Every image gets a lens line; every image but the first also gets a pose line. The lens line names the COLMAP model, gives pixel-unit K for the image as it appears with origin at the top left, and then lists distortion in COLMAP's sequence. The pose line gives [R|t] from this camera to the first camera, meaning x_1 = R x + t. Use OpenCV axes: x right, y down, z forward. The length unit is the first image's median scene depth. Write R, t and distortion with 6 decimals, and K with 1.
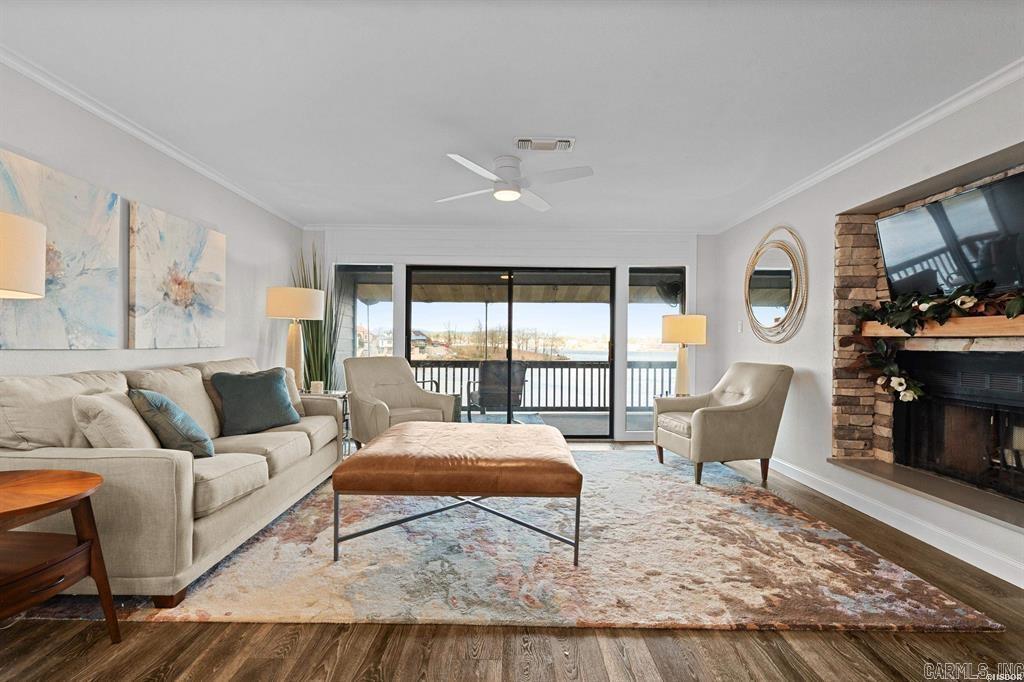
lens RADIAL K [[464.8, 0, 507.7], [0, 464.8, 344.9], [0, 0, 1]] dist [0.000562, 0.000251]
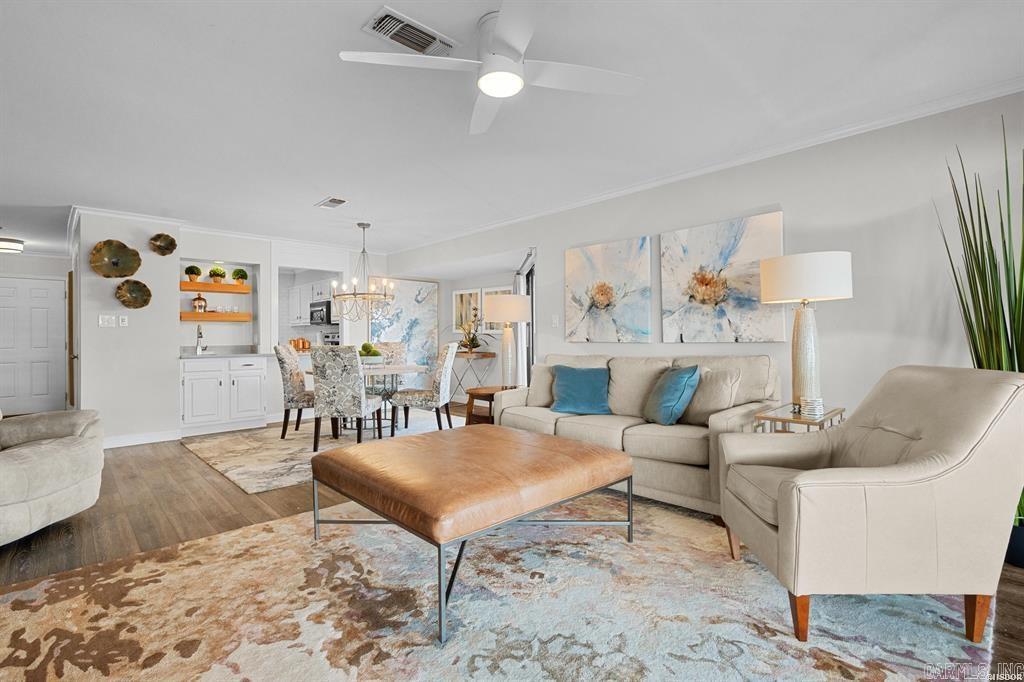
lens RADIAL K [[480.4, 0, 510.1], [0, 480.4, 334.9], [0, 0, 1]] dist [-0.001265, 0.000179]
pose [[-0.727830, -0.005477, -0.685736, 0.436710], [0.002374, 0.999942, -0.010506, -0.000066], [0.685754, -0.009274, -0.727775, 1.573050]]
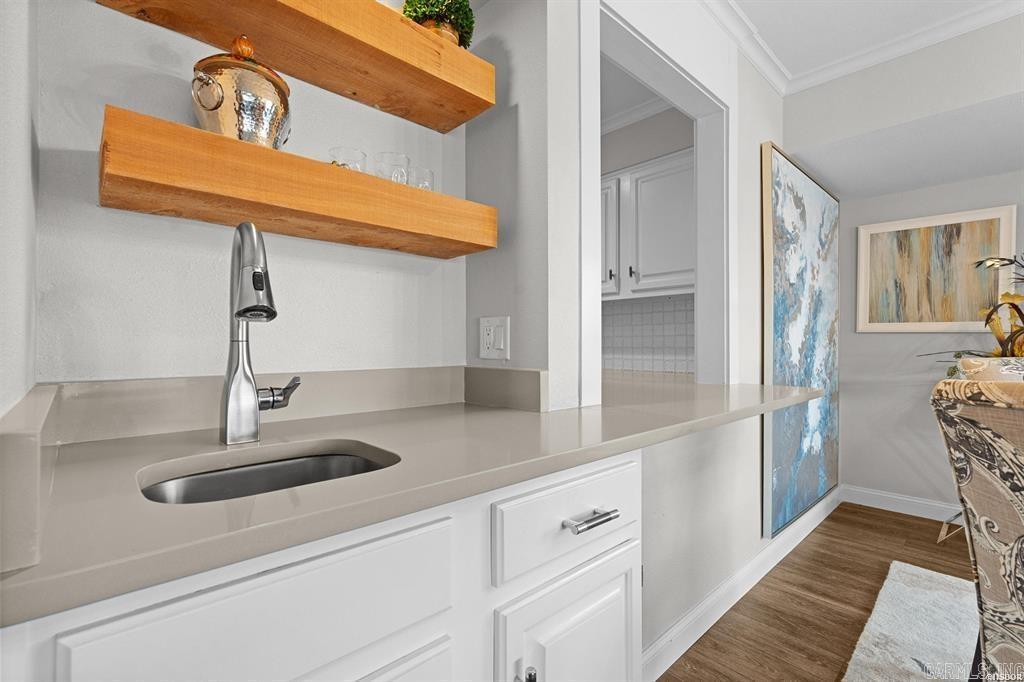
lens RADIAL K [[464.8, 0, 507.7], [0, 464.8, 344.9], [0, 0, 1]] dist [0.000562, 0.000251]
pose [[-0.730540, -0.011556, -0.682772, 0.109084], [-0.008150, 0.999933, -0.008203, 0.002764], [0.682821, -0.000428, -0.730586, -0.302117]]
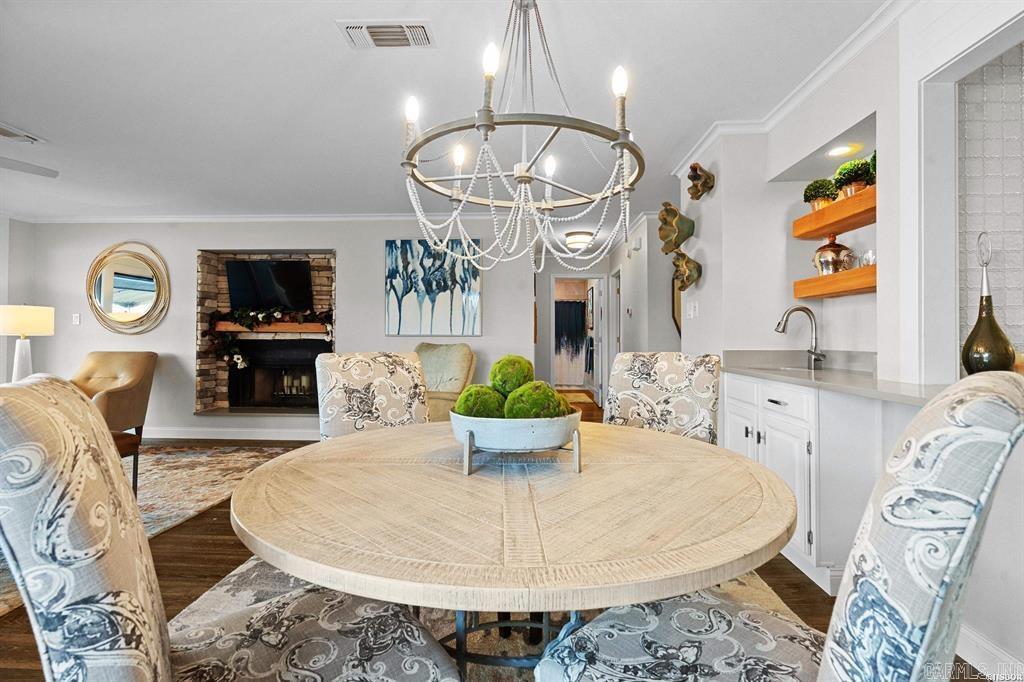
lens RADIAL K [[467.2, 0, 510.0], [0, 467.2, 331.3], [0, 0, 1]] dist [-0.000468, 0.000314]
pose [[0.050006, 0.005016, 0.998736, -0.814338], [0.000142, 0.999987, -0.005030, -0.008683], [-0.998749, 0.000393, 0.050004, -0.087609]]
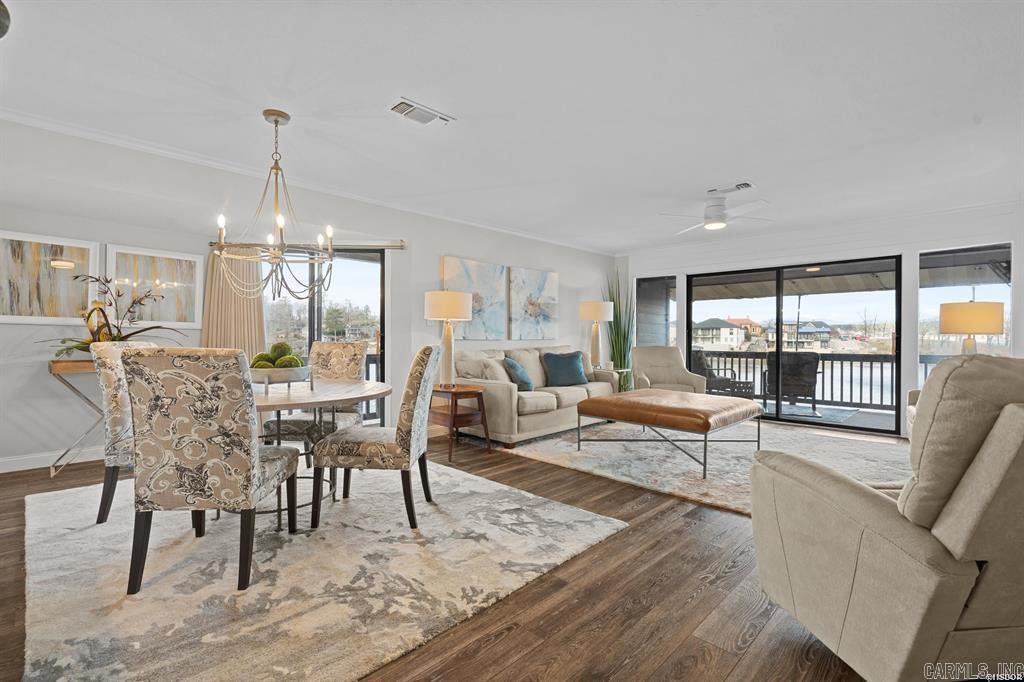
lens RADIAL K [[463.7, 0, 513.9], [0, 463.7, 336.5], [0, 0, 1]] dist [-0.001694, 0.000002]
pose [[0.713020, -0.006471, -0.701113, 0.568105], [0.003183, 0.999977, -0.005993, 0.005921], [0.701136, 0.002041, 0.713025, -0.395837]]
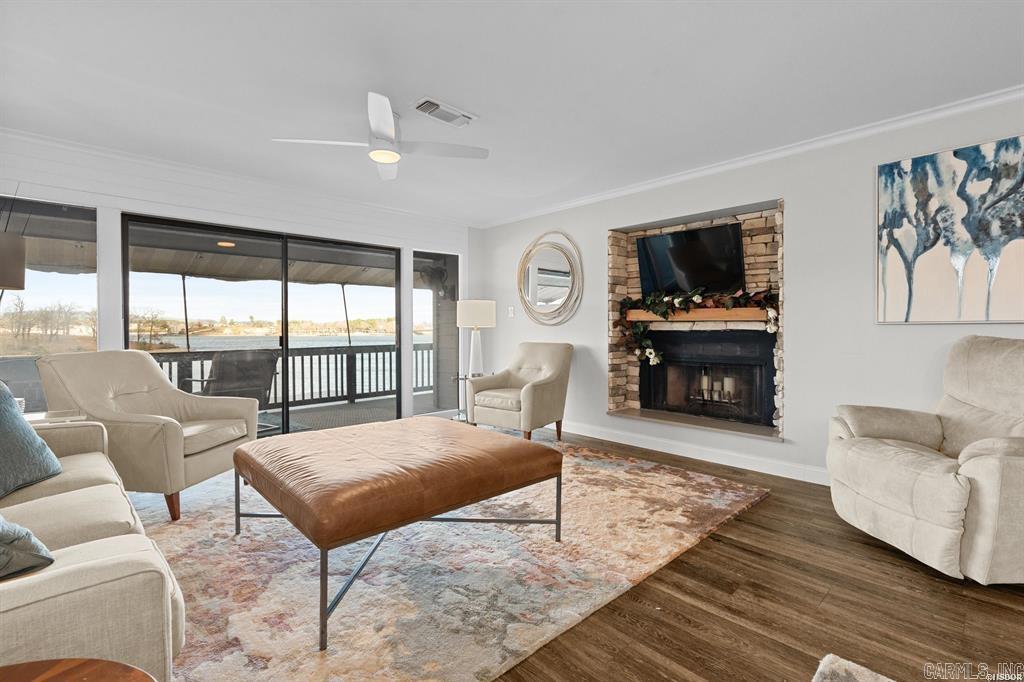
lens RADIAL K [[467.2, 0, 510.0], [0, 467.2, 331.3], [0, 0, 1]] dist [-0.000468, 0.000314]
pose [[0.729213, -0.015112, 0.684119, -0.465779], [0.010680, 0.999886, 0.010703, -0.004989], [-0.684203, -0.000498, 0.729292, 0.230266]]
